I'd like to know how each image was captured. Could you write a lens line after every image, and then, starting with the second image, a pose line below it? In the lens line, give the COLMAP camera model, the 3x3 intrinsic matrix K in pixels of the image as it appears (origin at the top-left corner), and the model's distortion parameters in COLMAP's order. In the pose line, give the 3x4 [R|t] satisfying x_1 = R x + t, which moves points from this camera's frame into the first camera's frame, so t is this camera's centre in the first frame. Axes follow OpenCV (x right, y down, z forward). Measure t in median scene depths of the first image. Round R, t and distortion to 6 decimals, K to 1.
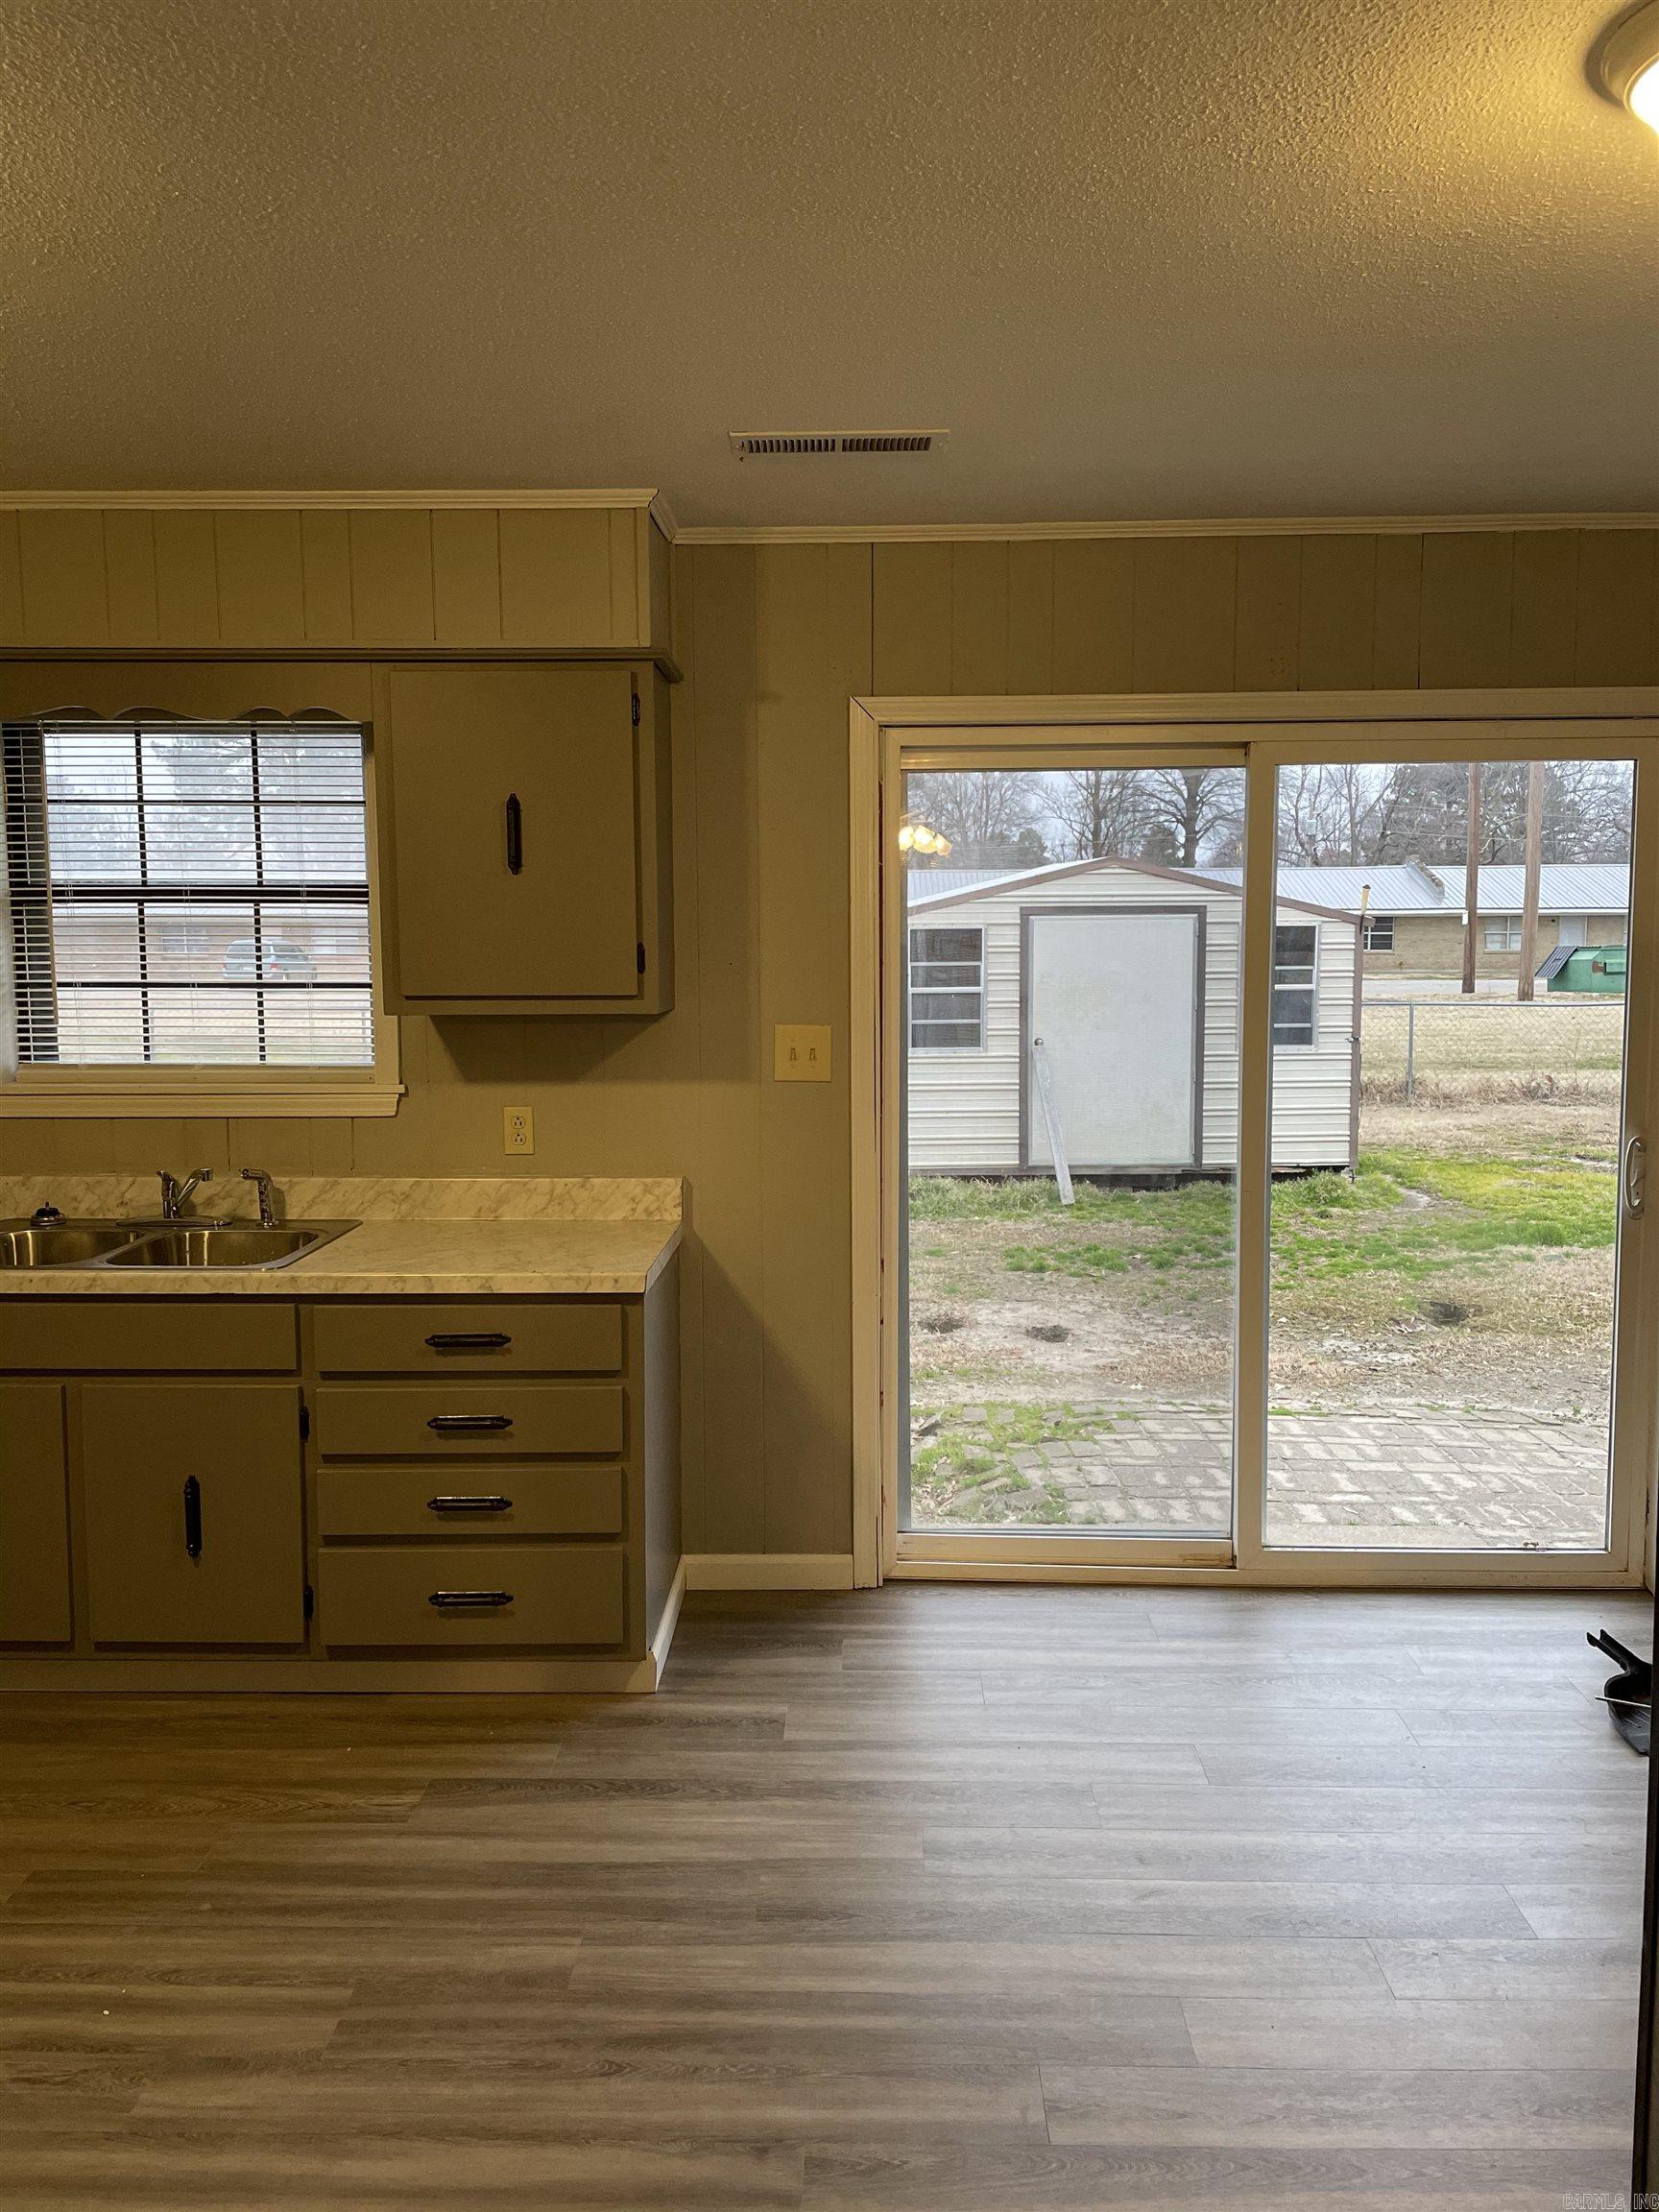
lens RADIAL K [[1687.3, 0, 861.7], [0, 1687.3, 1084.1], [0, 0, 1]] dist [0.082869, -0.100021]
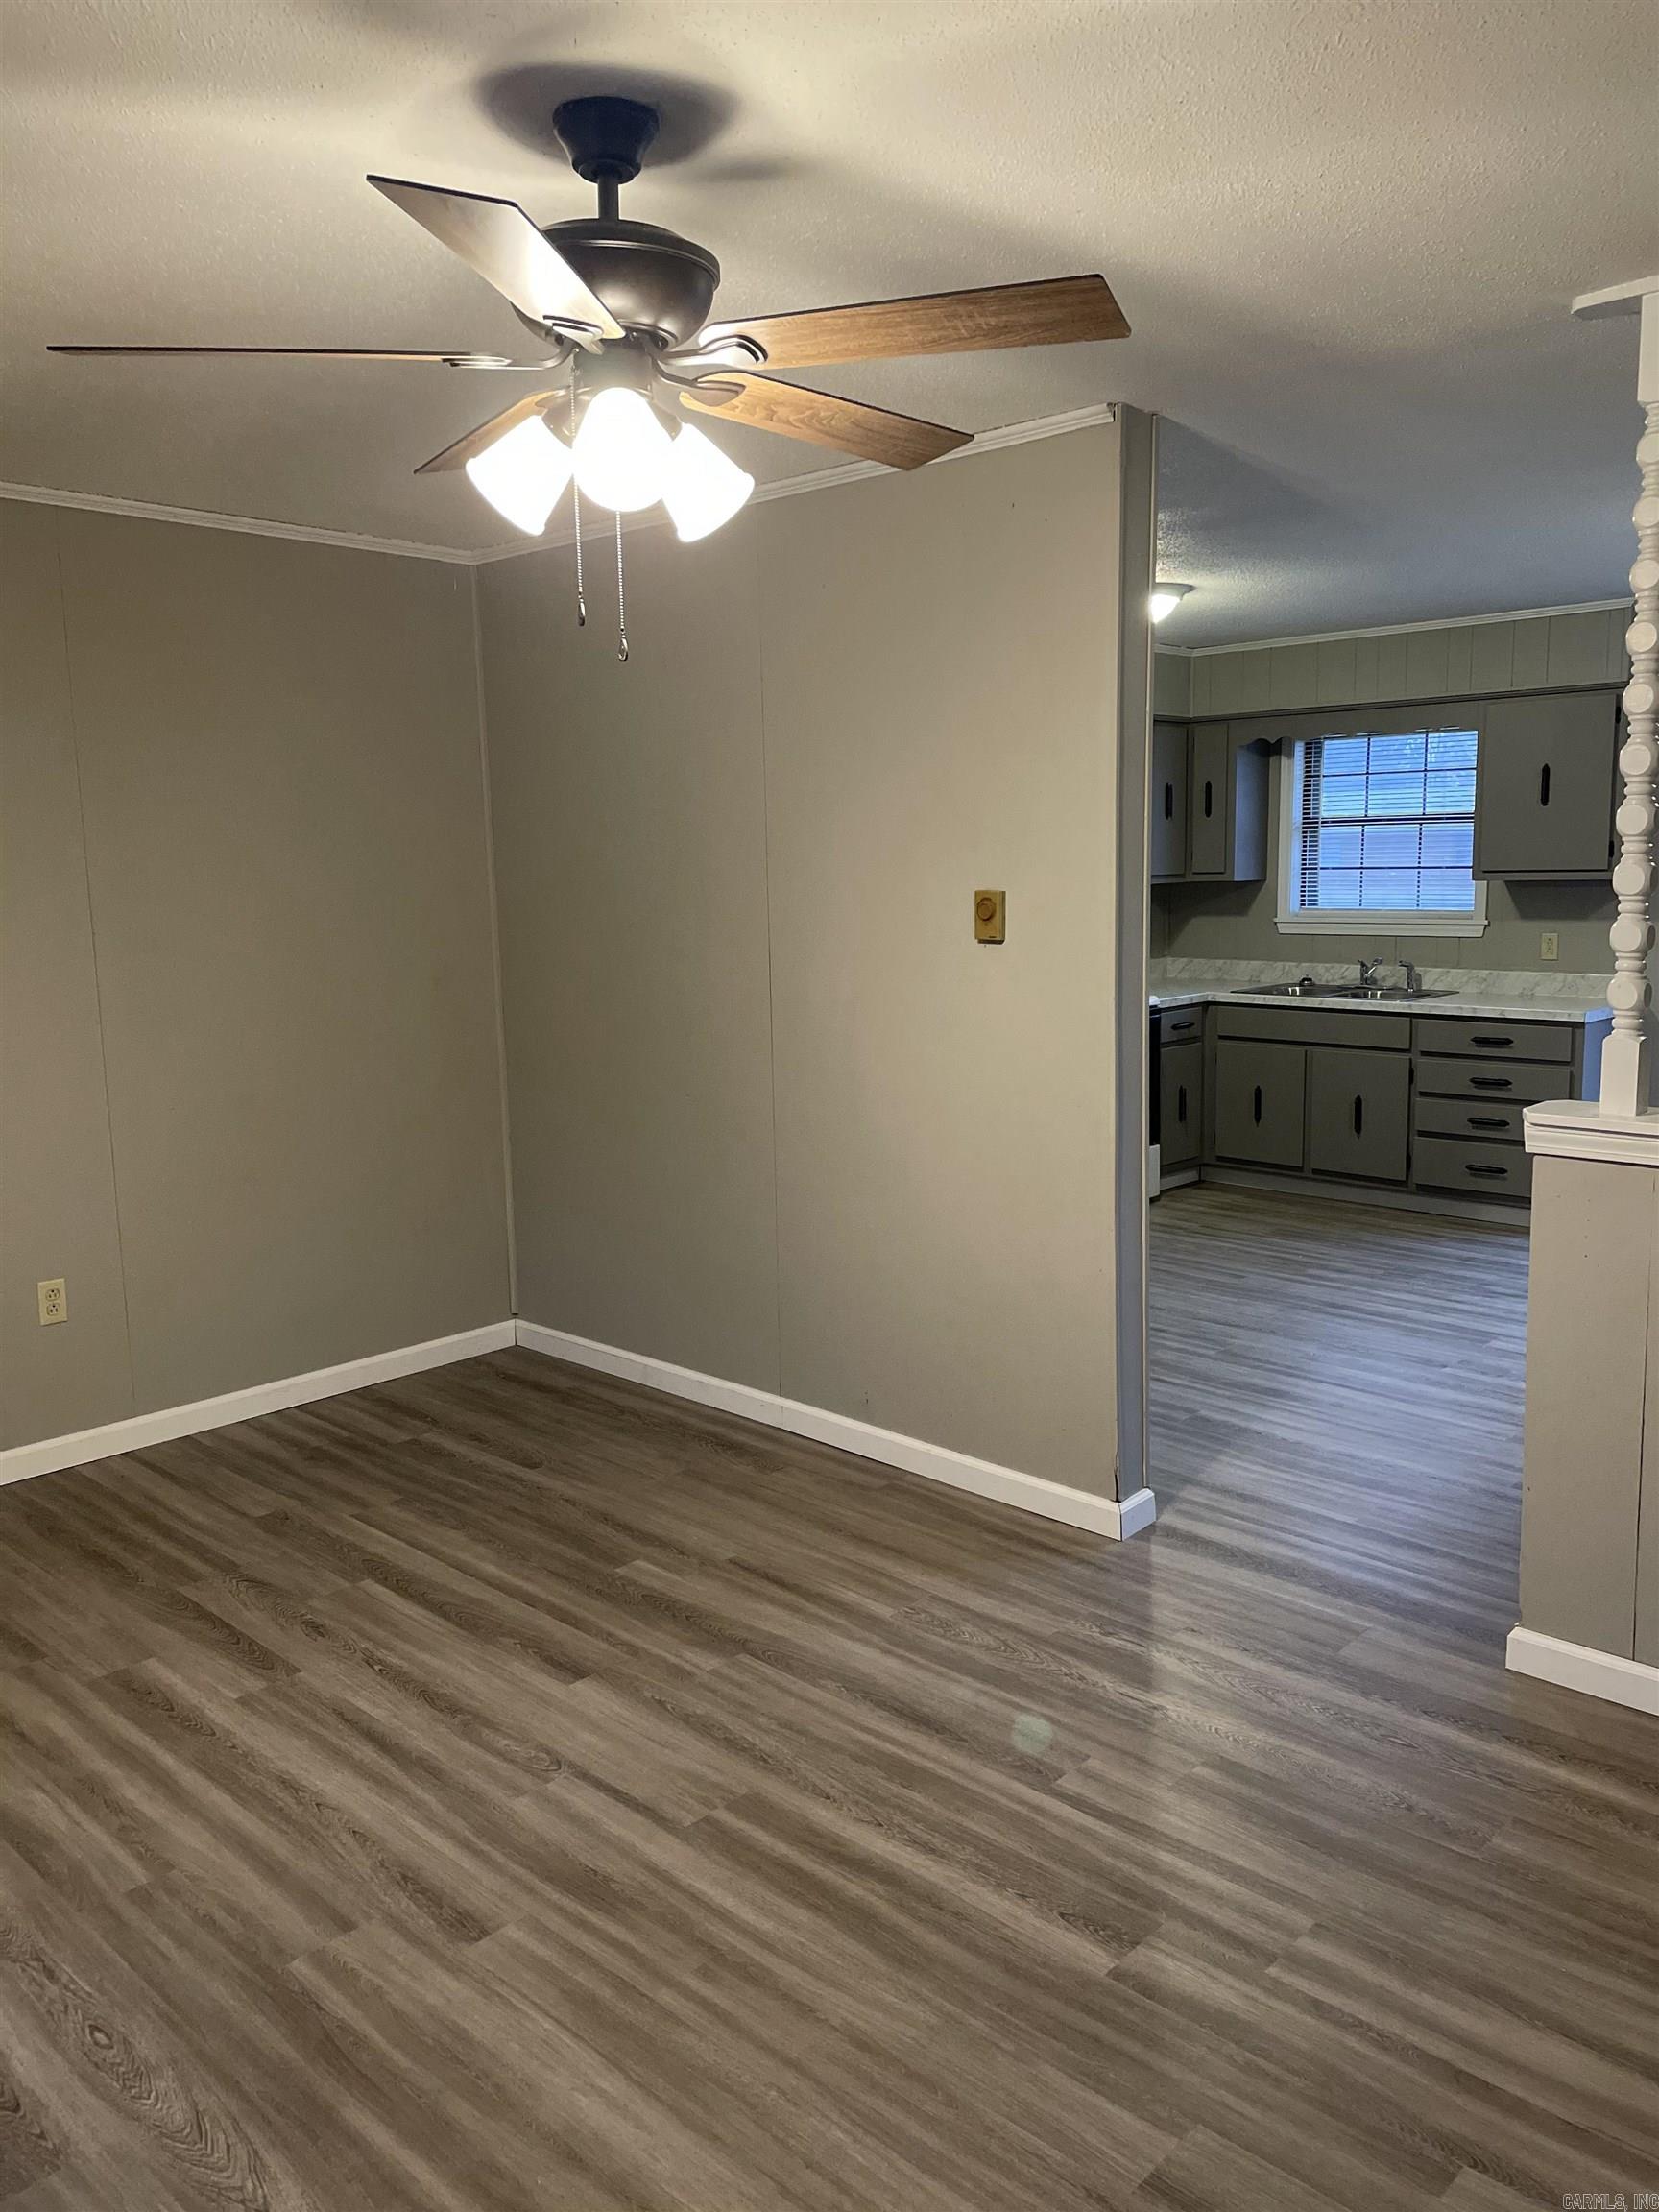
lens RADIAL K [[1687.3, 0, 821.8], [0, 1687.3, 1083.6], [0, 0, 1]] dist [0.082869, -0.100021]
pose [[0.734610, 0.081523, -0.673574, 0.526744], [-0.046789, 0.996479, 0.069575, 0.093204], [0.676874, -0.019594, 0.735838, -0.985388]]
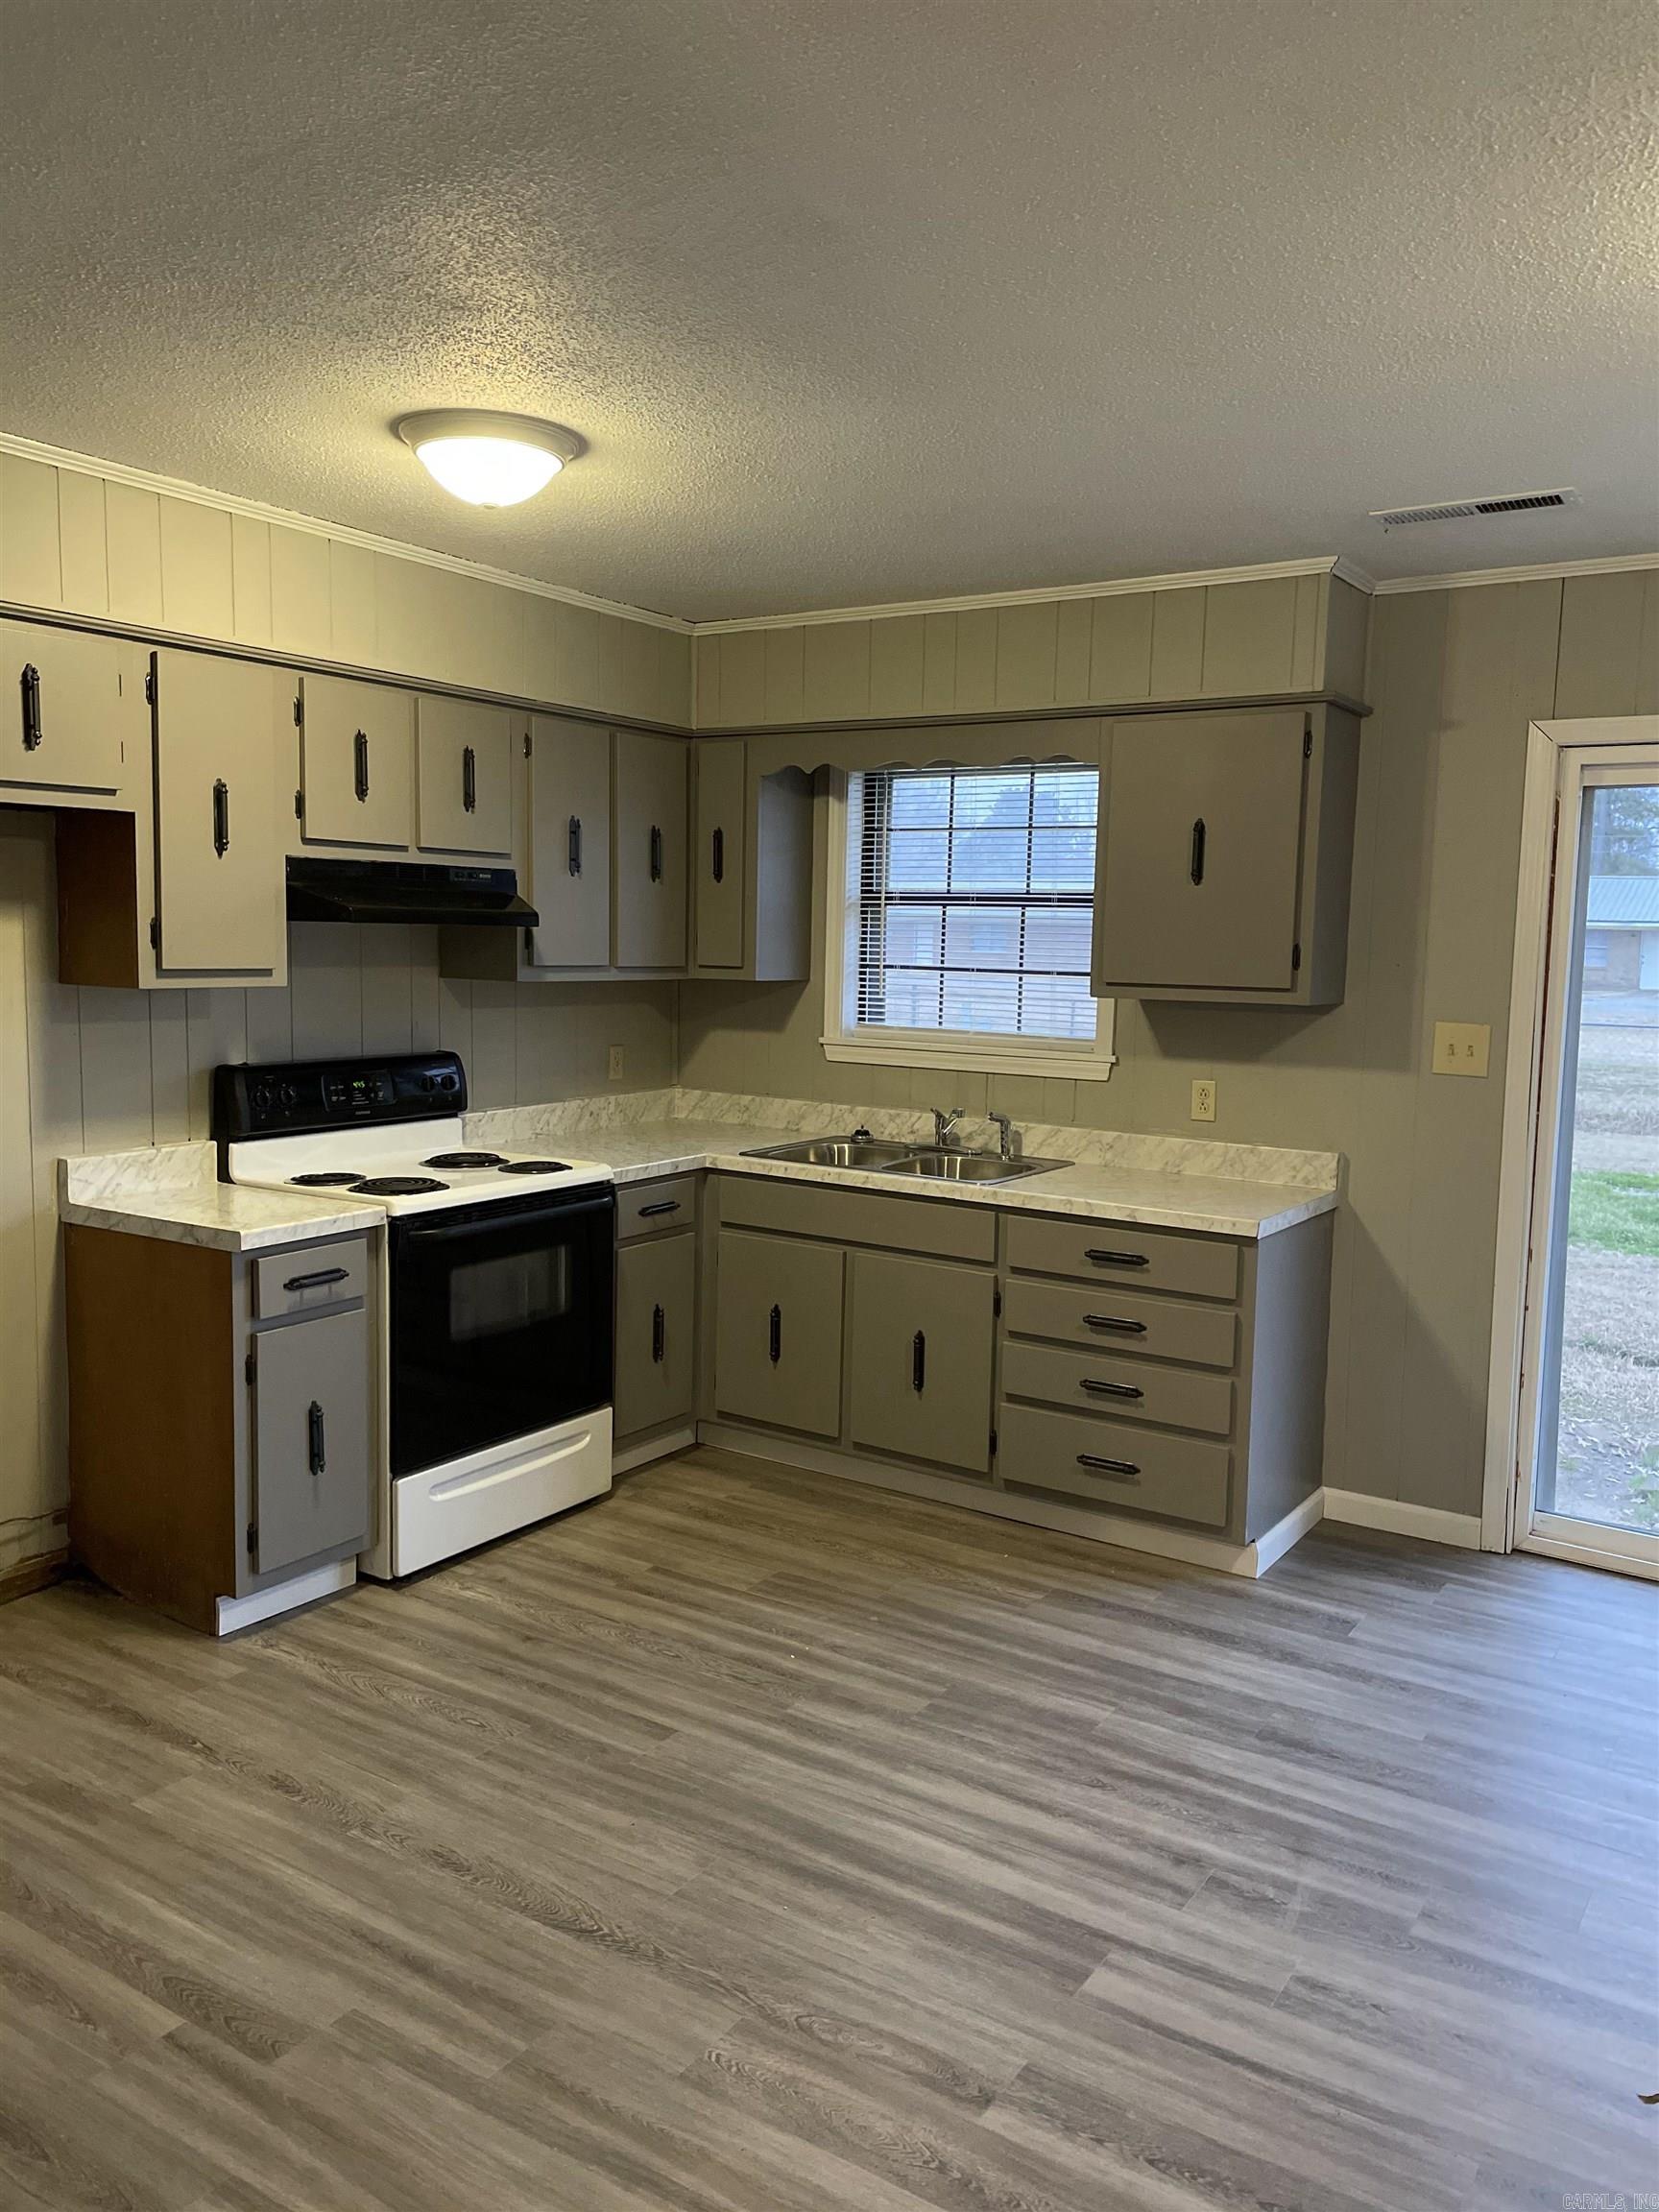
lens RADIAL K [[1687.3, 0, 832.4], [0, 1687.3, 1084.6], [0, 0, 1]] dist [0.082869, -0.100021]
pose [[0.846941, 0.071145, -0.526905, 0.227488], [-0.073449, 0.997161, 0.016581, 0.017691], [0.526588, 0.024657, 0.849763, -0.165571]]
